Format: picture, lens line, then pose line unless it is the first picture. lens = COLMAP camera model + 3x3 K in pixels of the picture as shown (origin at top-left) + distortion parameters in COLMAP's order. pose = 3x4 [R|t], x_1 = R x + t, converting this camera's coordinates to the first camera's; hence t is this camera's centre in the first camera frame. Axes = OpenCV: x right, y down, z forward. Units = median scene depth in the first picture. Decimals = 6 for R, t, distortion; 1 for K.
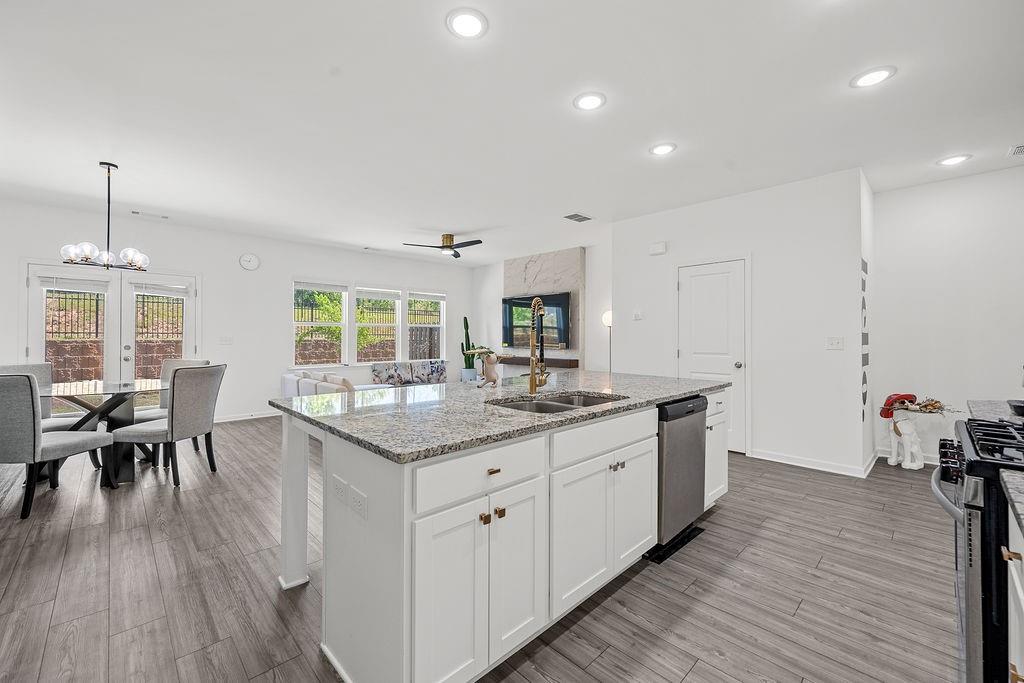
lens RADIAL K [[411.1, 0, 512.0], [0, 411.1, 341.5], [0, 0, 1]] dist [0.000150, -0.000013]
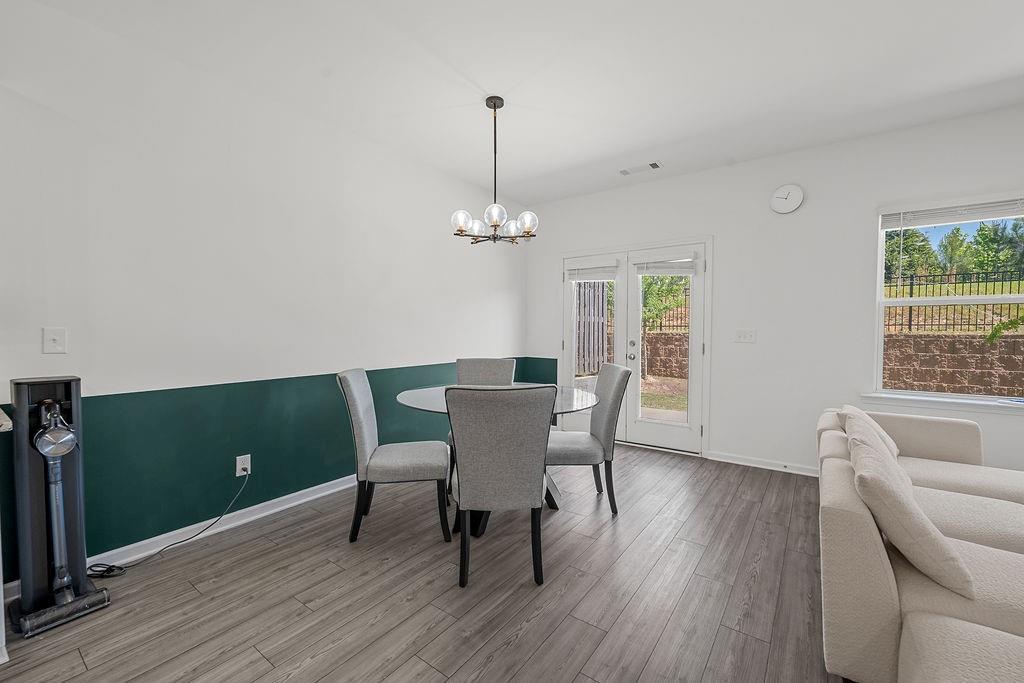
lens RADIAL K [[411.1, 0, 512.0], [0, 411.1, 341.5], [0, 0, 1]] dist [0.000150, -0.000013]
pose [[0.148676, 0.028014, -0.988489, -0.129693], [-0.010900, 0.999584, 0.026689, -0.007067], [0.988826, 0.006807, 0.148920, 0.543082]]
